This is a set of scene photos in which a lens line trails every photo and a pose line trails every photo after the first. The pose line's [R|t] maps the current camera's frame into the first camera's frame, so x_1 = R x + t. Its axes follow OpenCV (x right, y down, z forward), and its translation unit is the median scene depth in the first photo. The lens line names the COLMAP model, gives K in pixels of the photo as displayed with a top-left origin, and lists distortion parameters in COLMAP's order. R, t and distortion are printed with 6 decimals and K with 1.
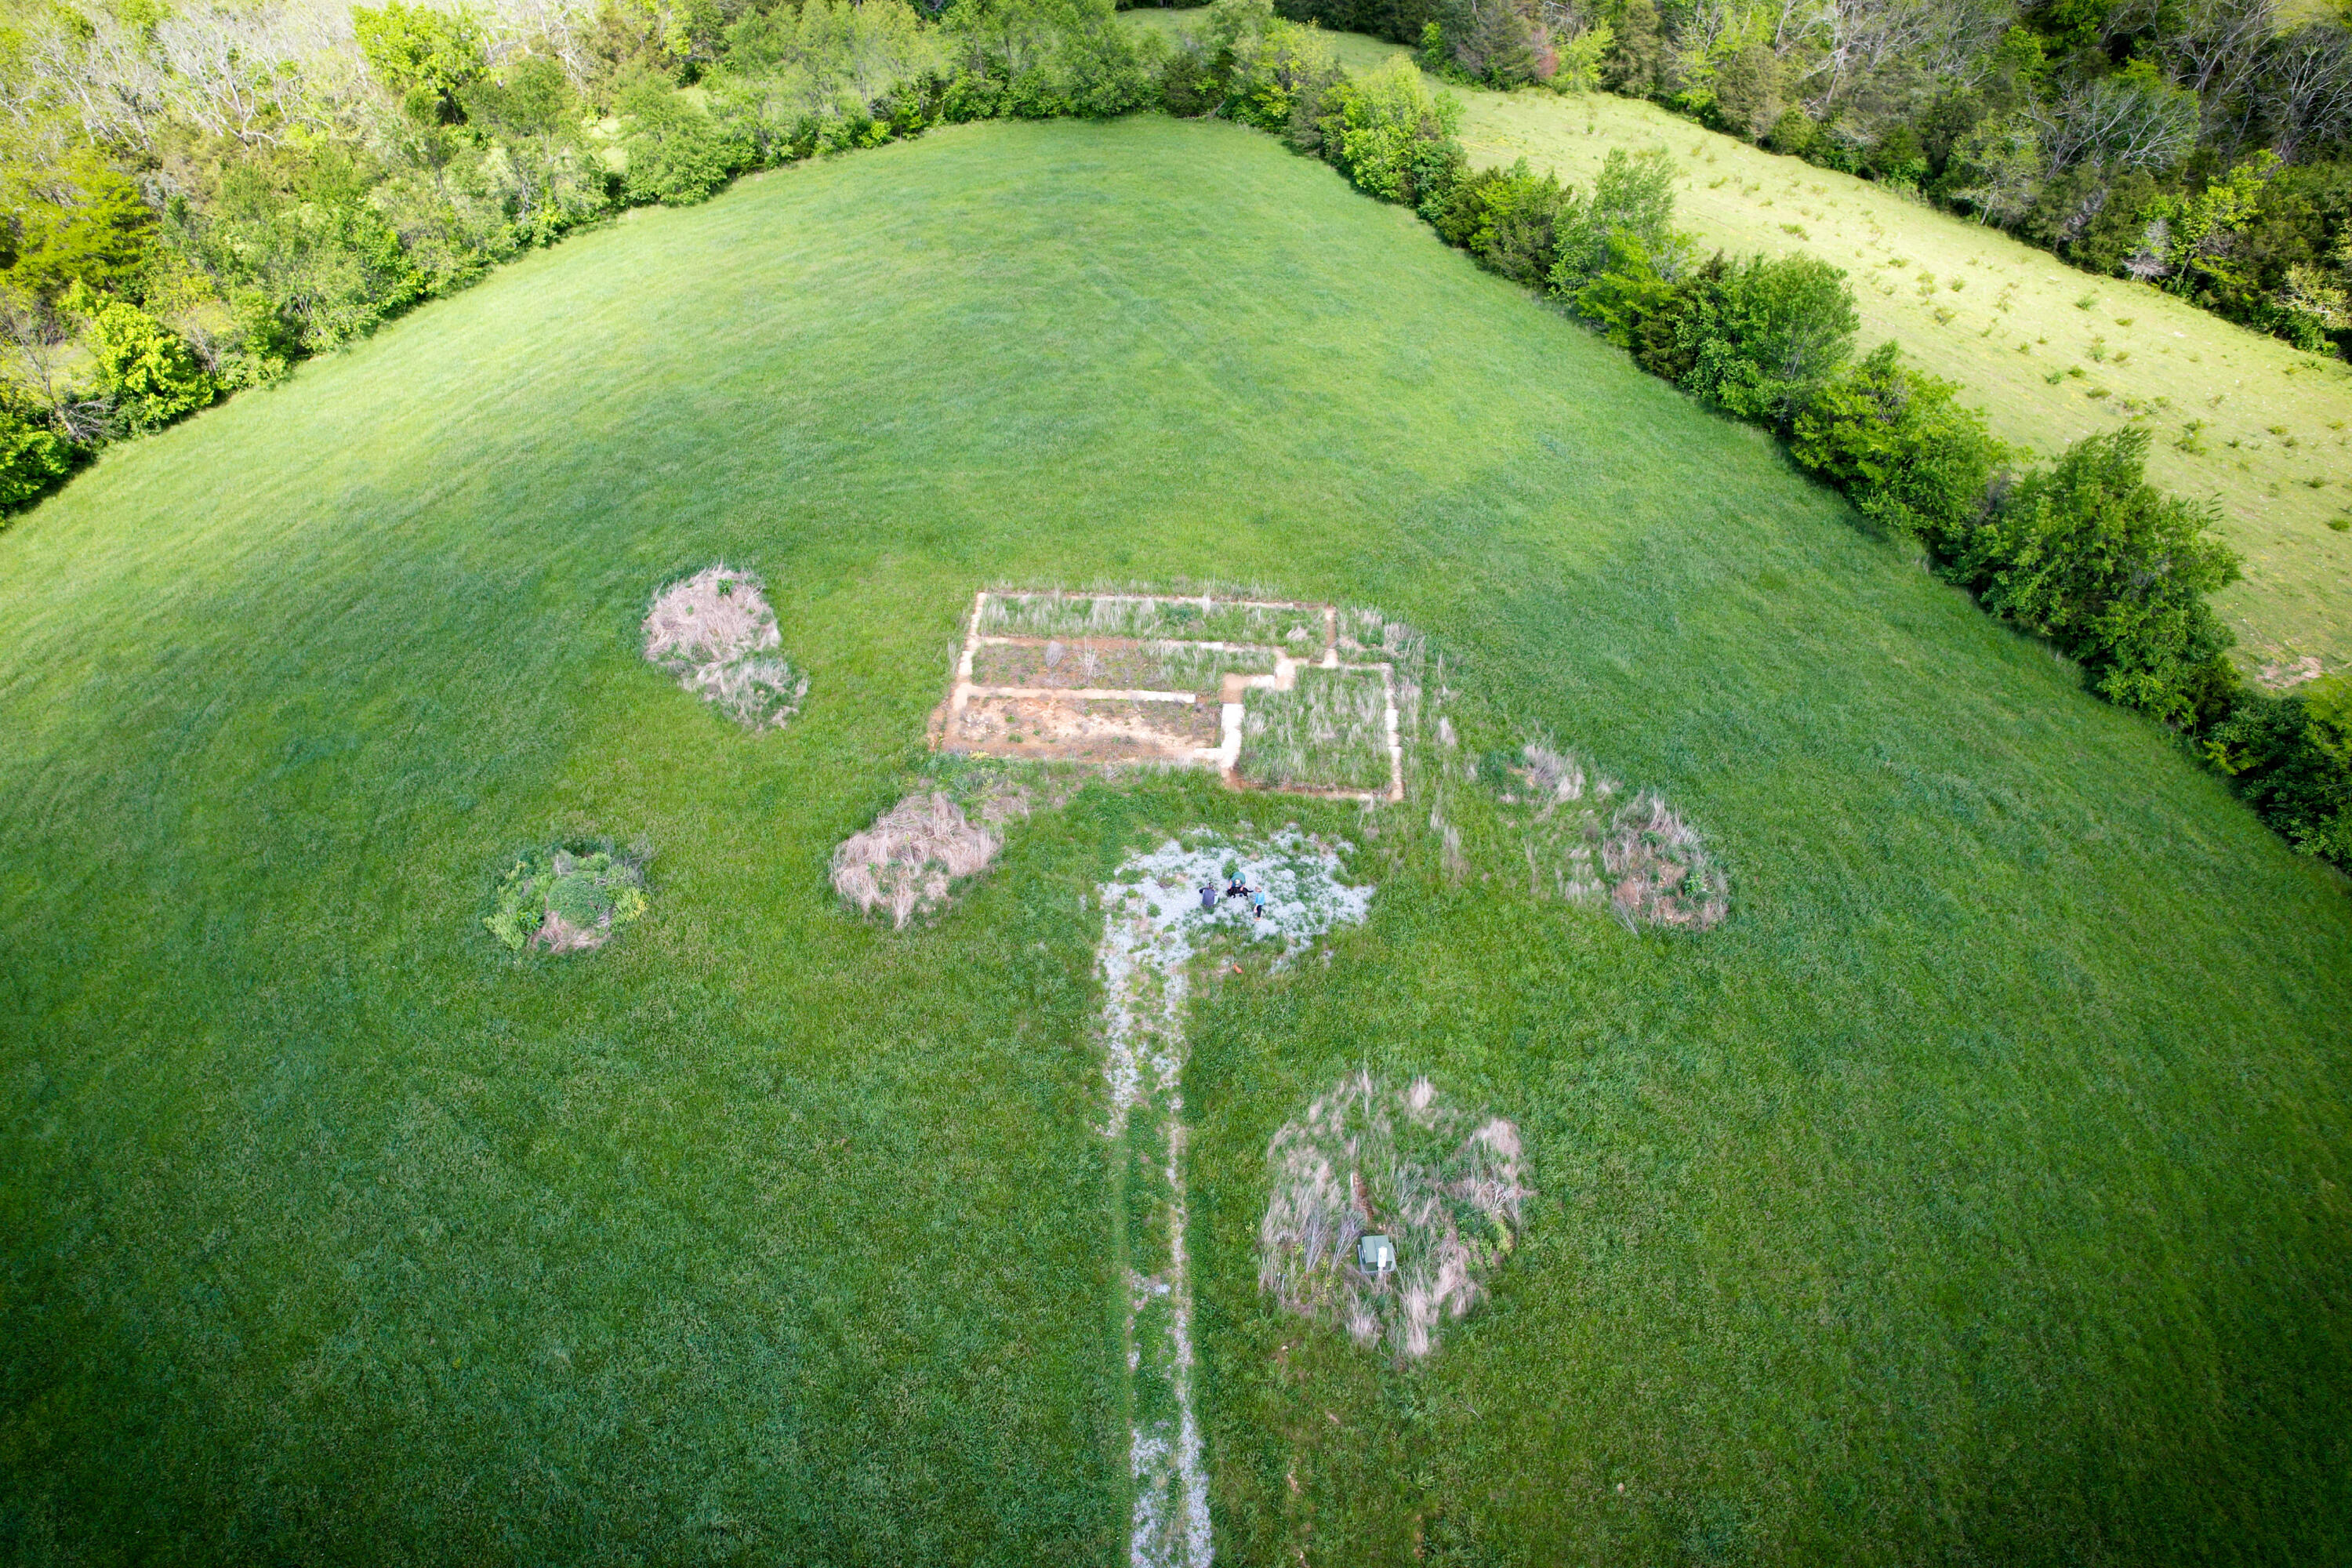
lens RADIAL K [[1503.7, 0, 1150.6], [0, 1503.7, 782.7], [0, 0, 1]] dist [-0.074380, 0.064510]
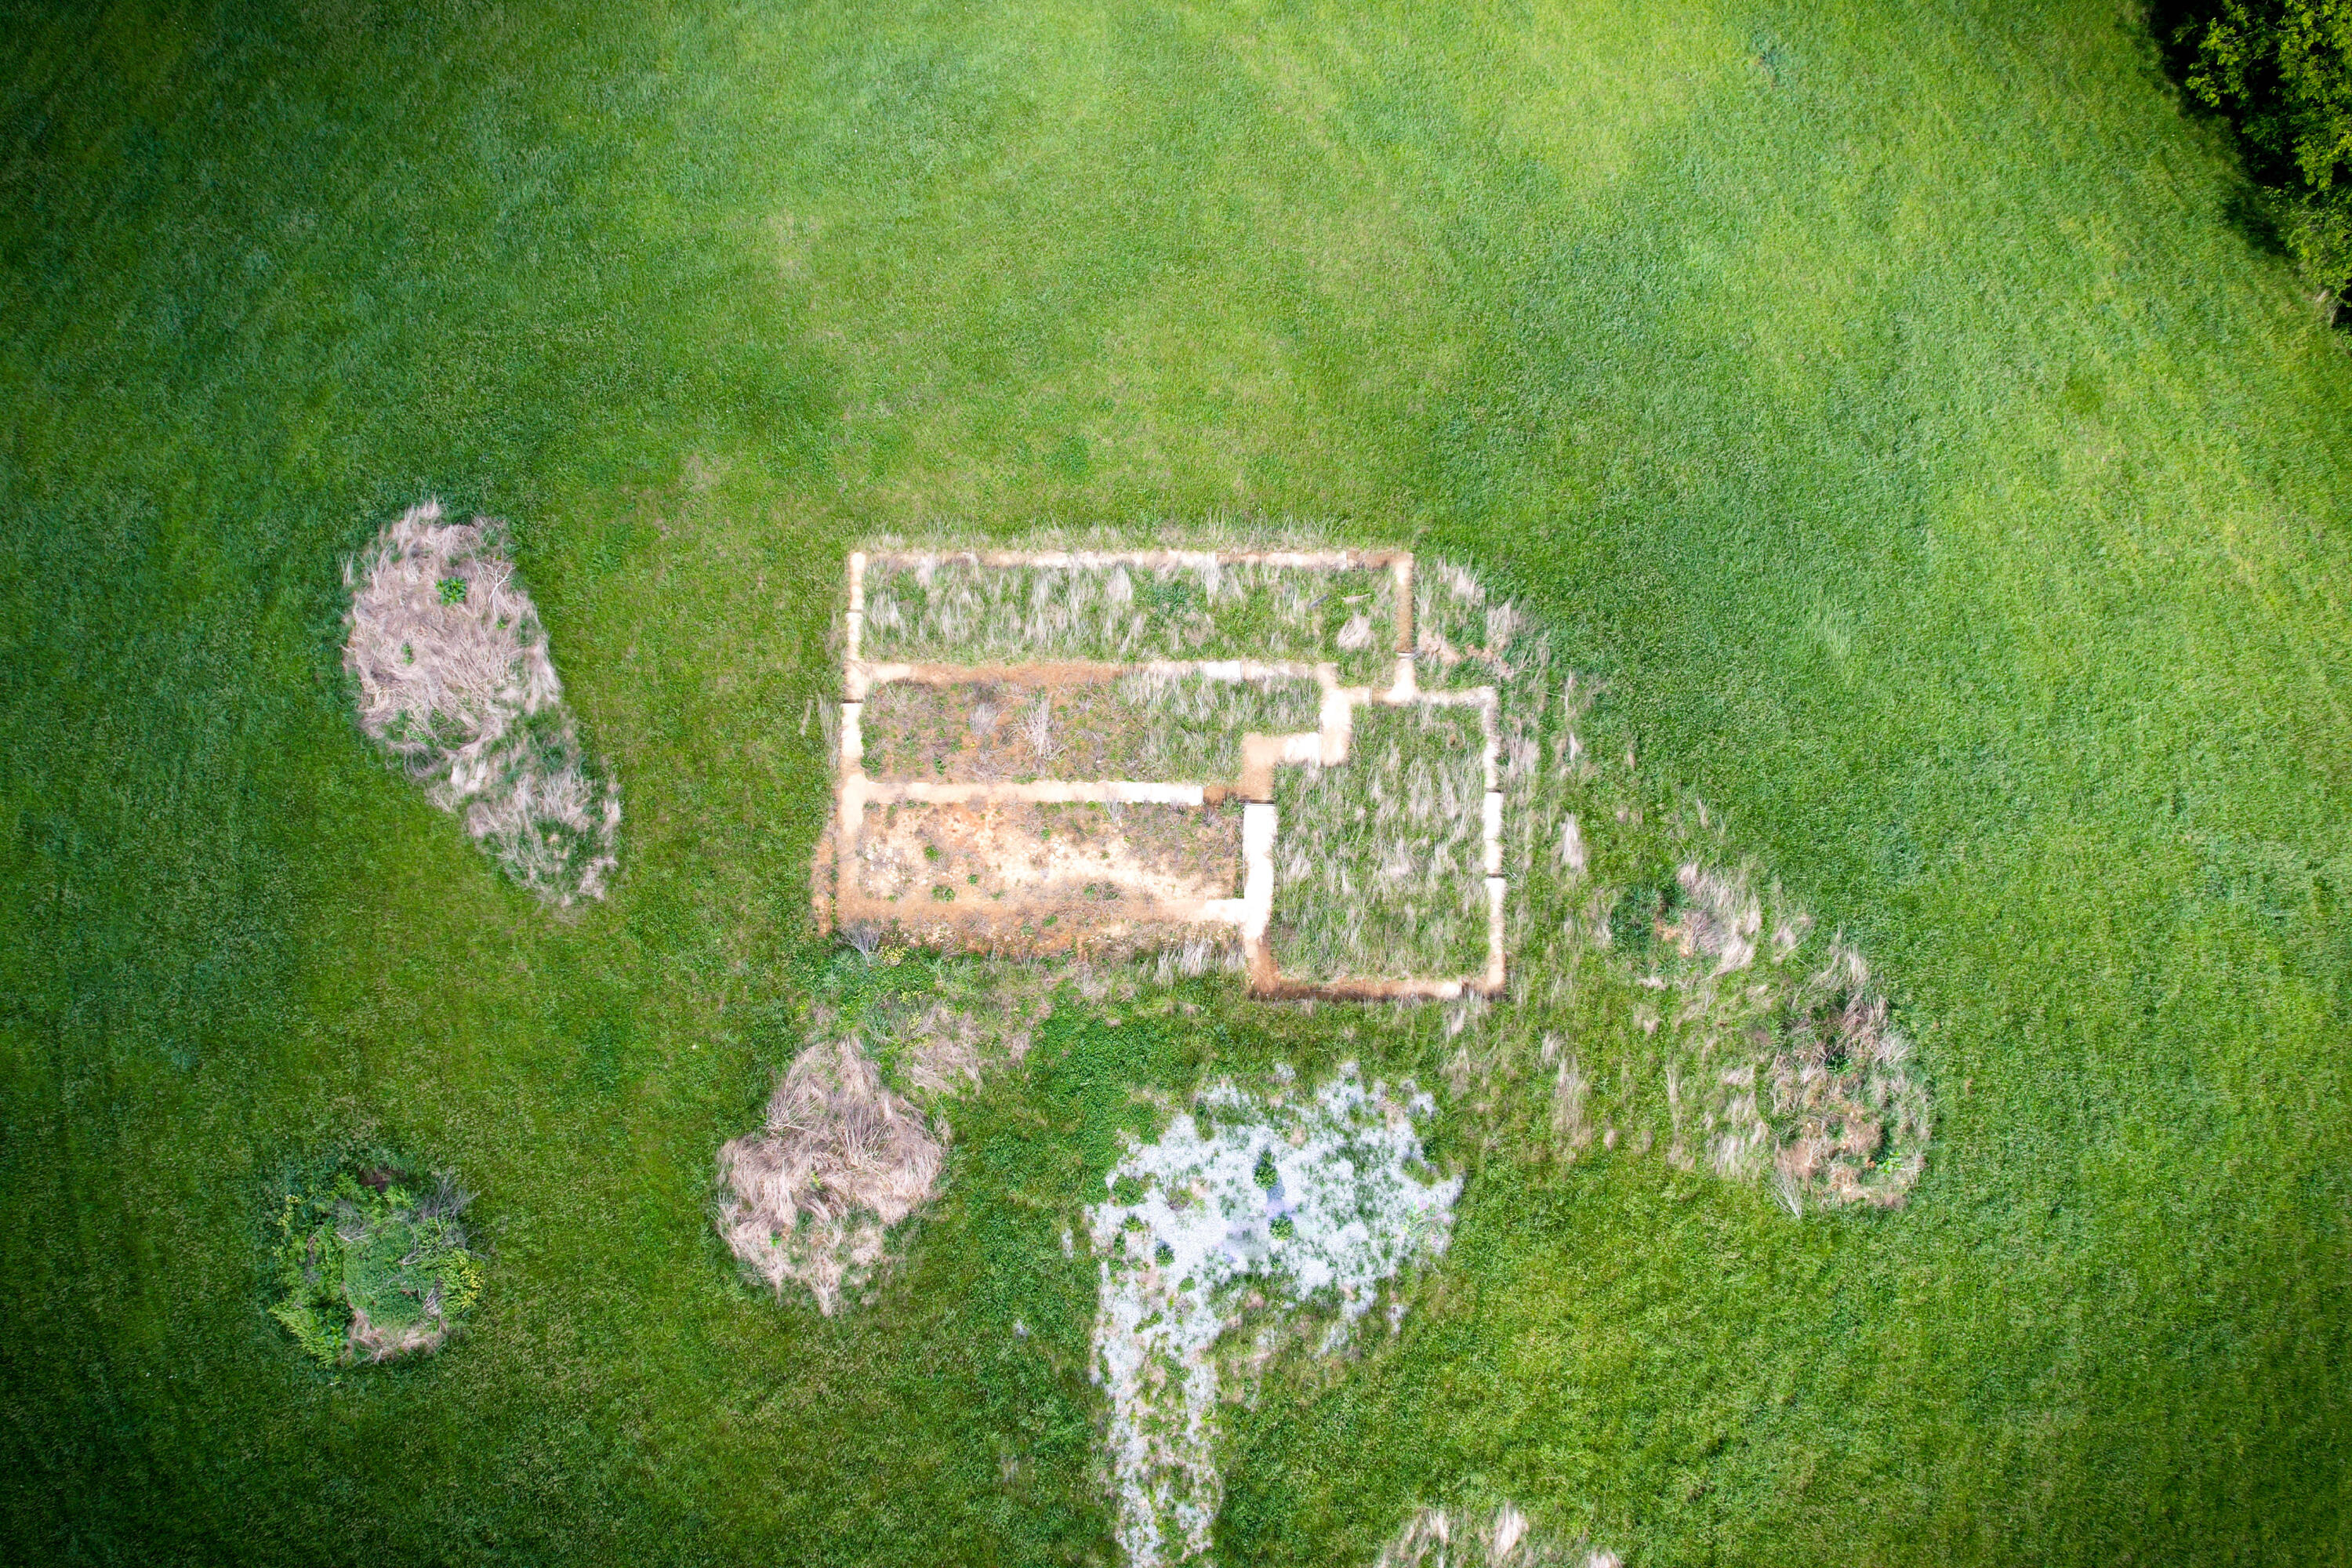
lens RADIAL K [[1503.7, 0, 1163.1], [0, 1503.7, 794.0], [0, 0, 1]] dist [-0.074380, 0.064510]
pose [[0.998506, -0.054124, 0.007550, 0.007067], [0.038259, 0.791002, 0.610616, -0.470329], [-0.039021, -0.609415, 0.791891, 0.476064]]
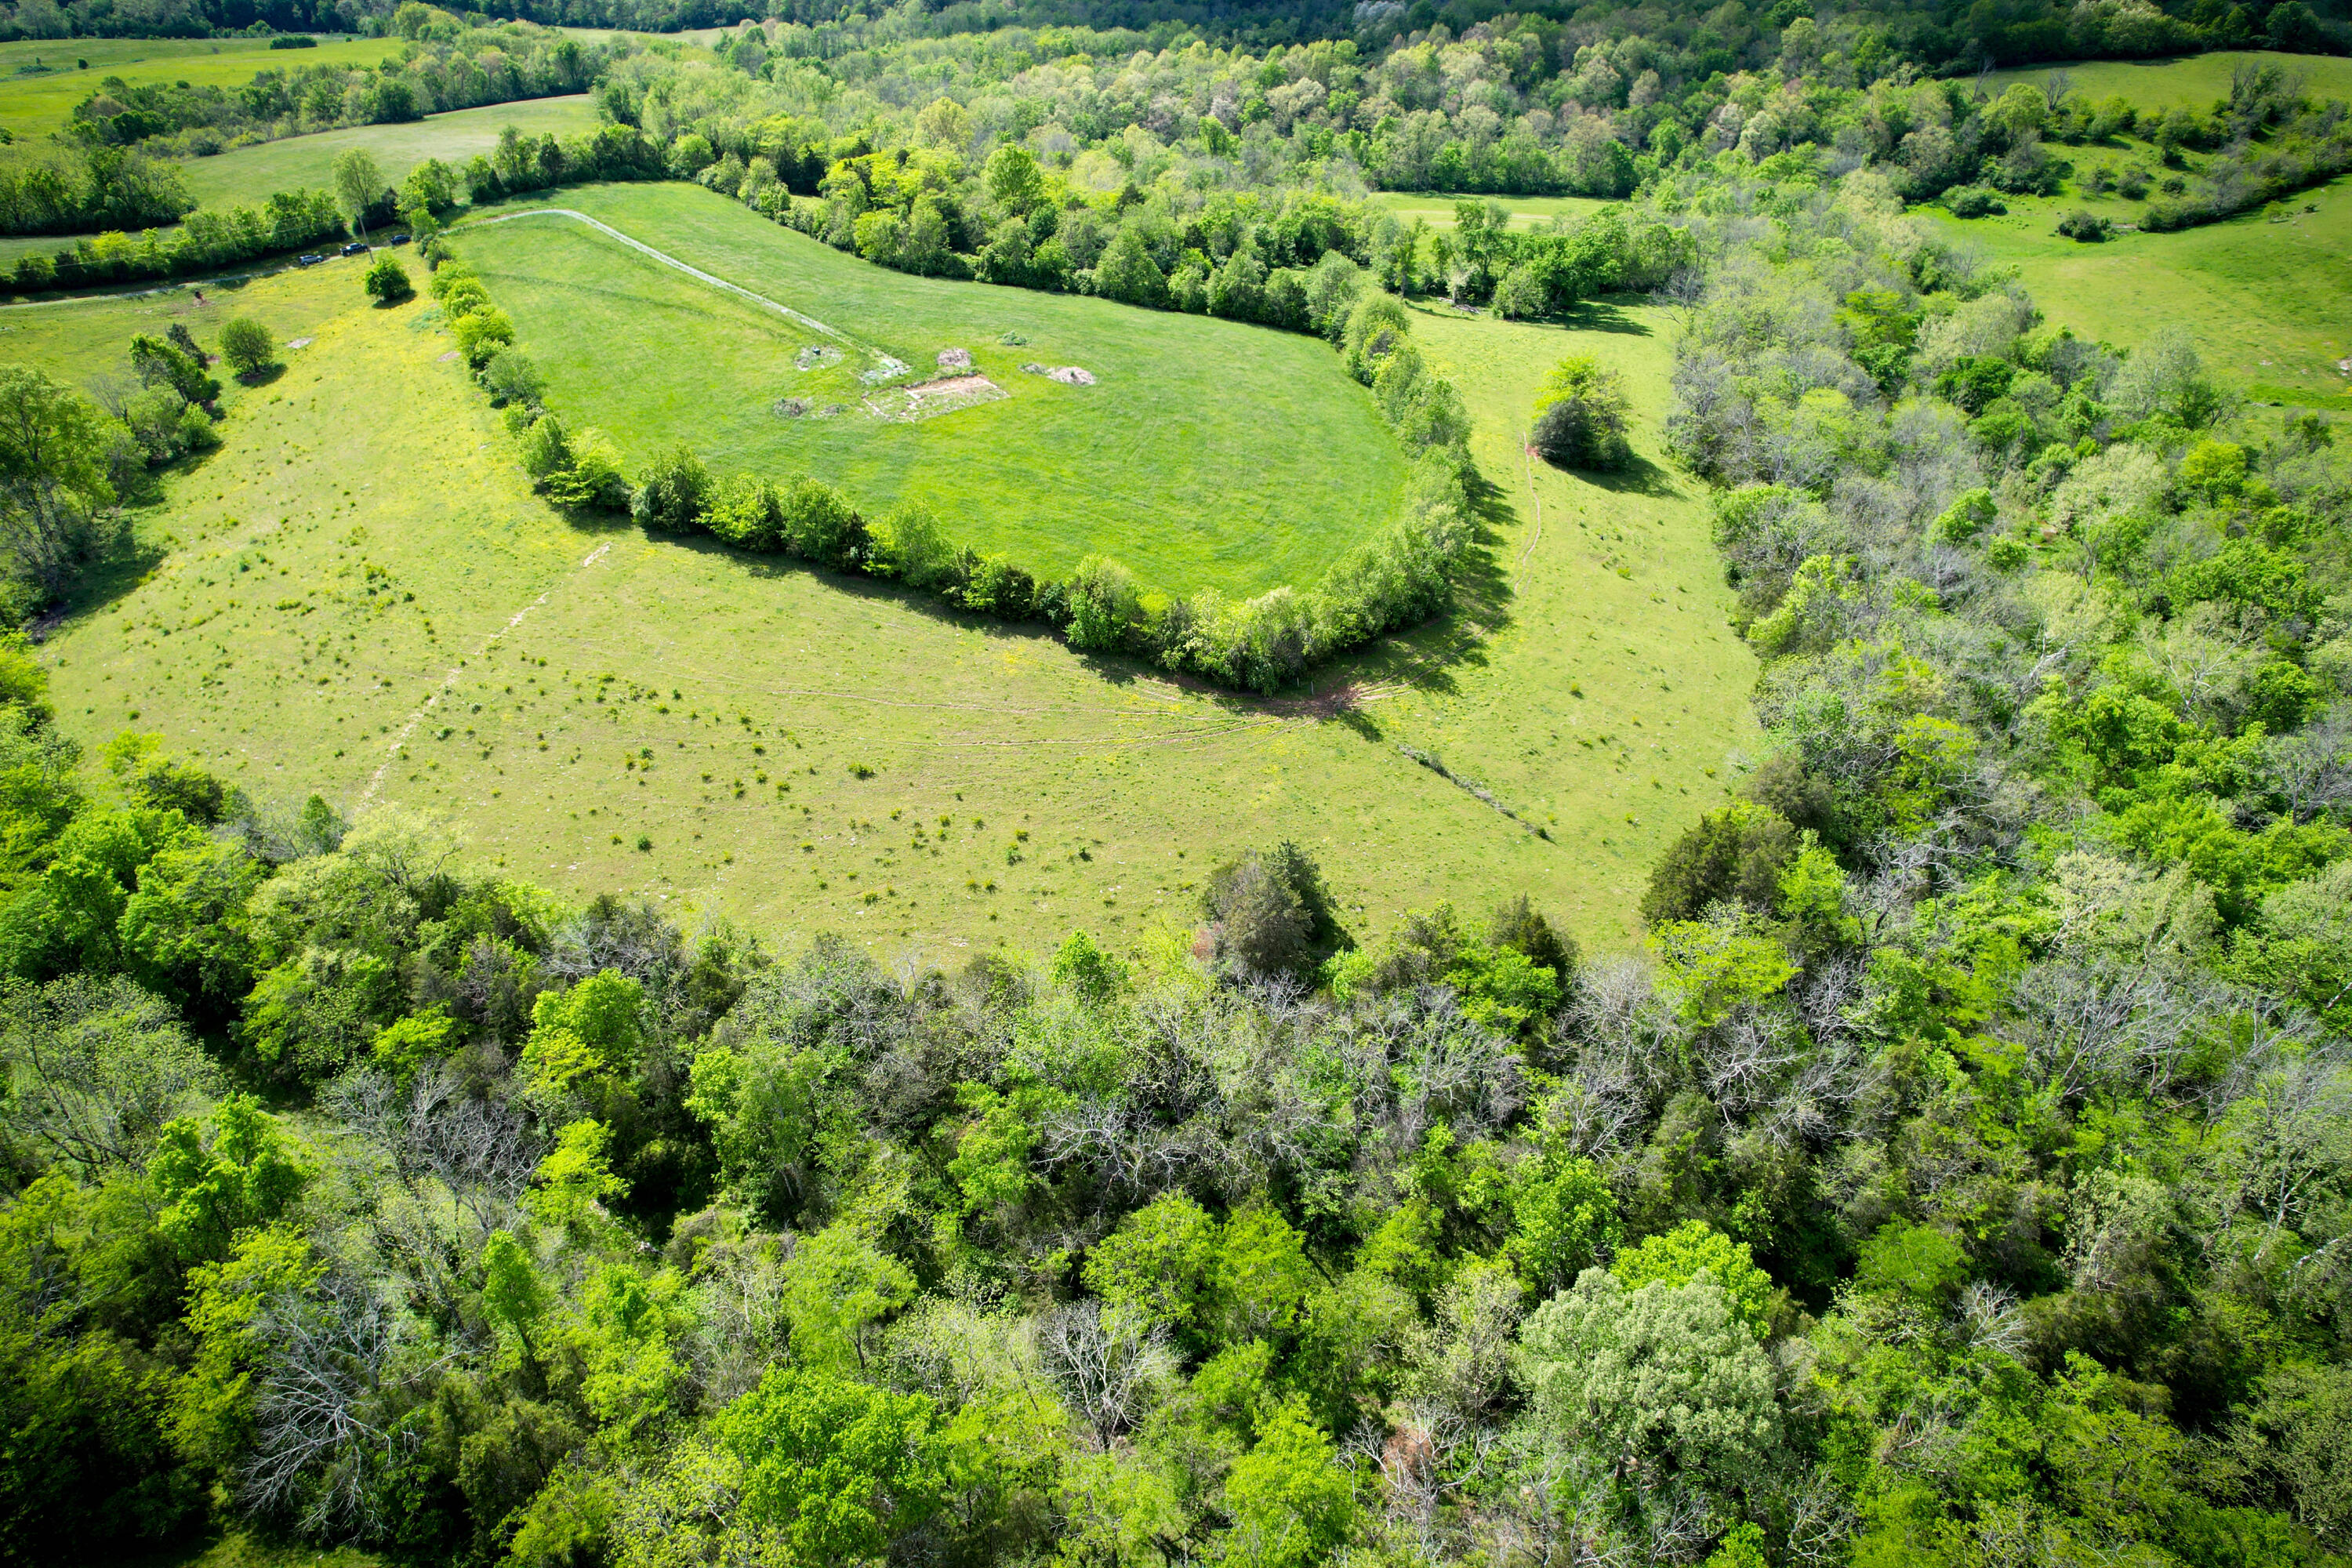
lens RADIAL K [[1503.7, 0, 1157.5], [0, 1503.7, 776.8], [0, 0, 1]] dist [-0.074380, 0.064510]
pose [[-0.787030, 0.355106, -0.504463, 1.704552], [-0.426585, 0.277456, 0.860839, -3.078416], [0.445655, 0.892703, -0.066884, 2.291870]]
